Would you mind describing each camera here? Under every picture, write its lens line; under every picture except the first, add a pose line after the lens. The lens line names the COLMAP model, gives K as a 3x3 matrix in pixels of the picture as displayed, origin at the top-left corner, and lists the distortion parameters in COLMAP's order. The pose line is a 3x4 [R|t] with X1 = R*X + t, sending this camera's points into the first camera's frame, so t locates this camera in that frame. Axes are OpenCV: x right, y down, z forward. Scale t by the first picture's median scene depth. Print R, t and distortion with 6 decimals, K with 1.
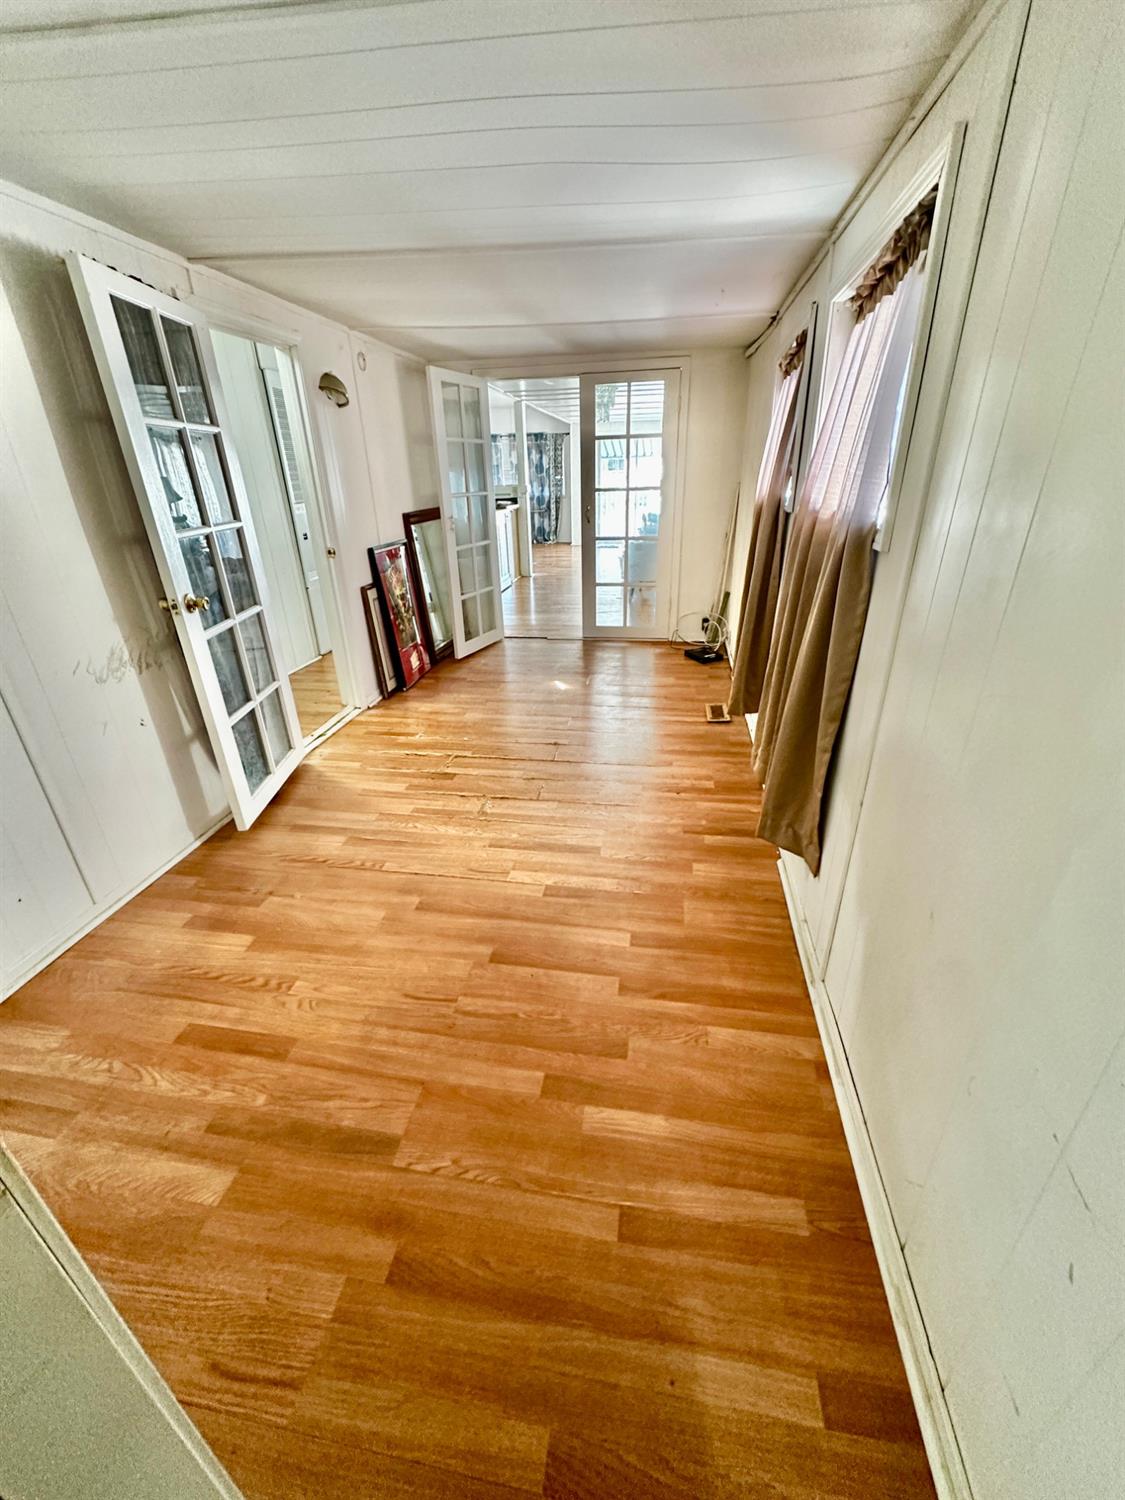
lens RADIAL K [[599.8, 0, 562.5], [0, 599.8, 750.0], [0, 0, 1]] dist [-0.001132, 0.000306]
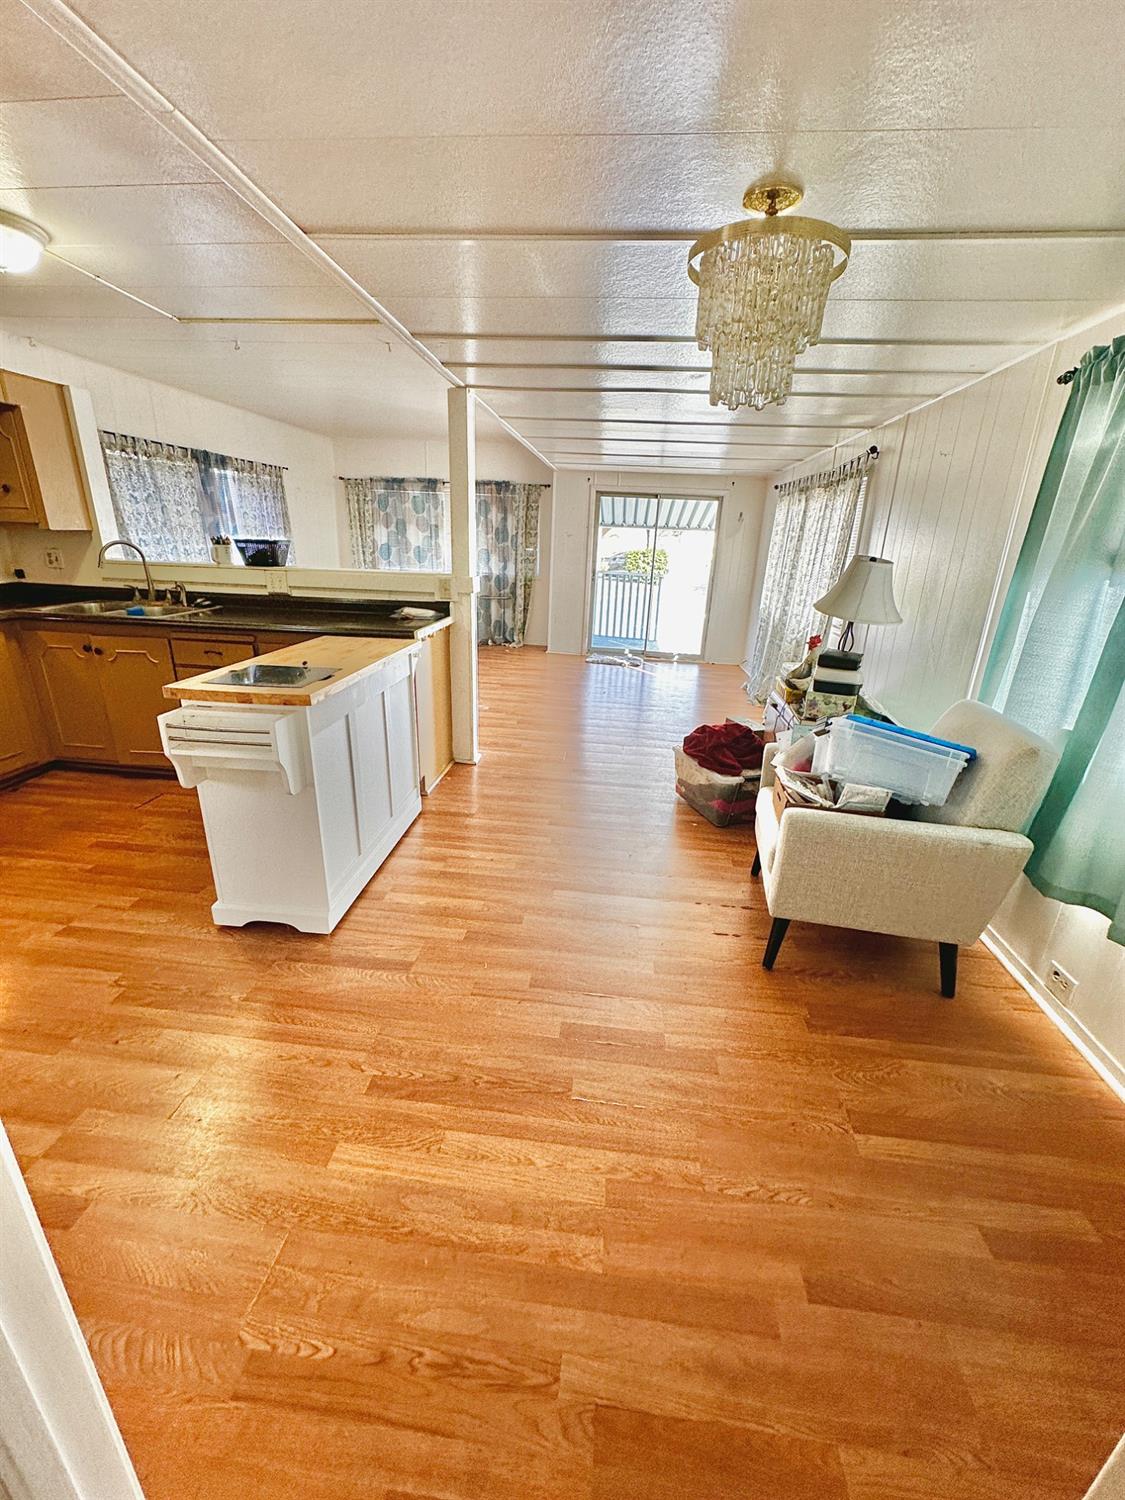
lens RADIAL K [[599.8, 0, 562.5], [0, 599.8, 750.0], [0, 0, 1]] dist [-0.001132, 0.000306]
pose [[0.996227, 0.036807, 0.078597, -0.015270], [-0.029603, 0.995417, -0.090933, -0.181382], [-0.081584, 0.088263, 0.992751, 0.373144]]
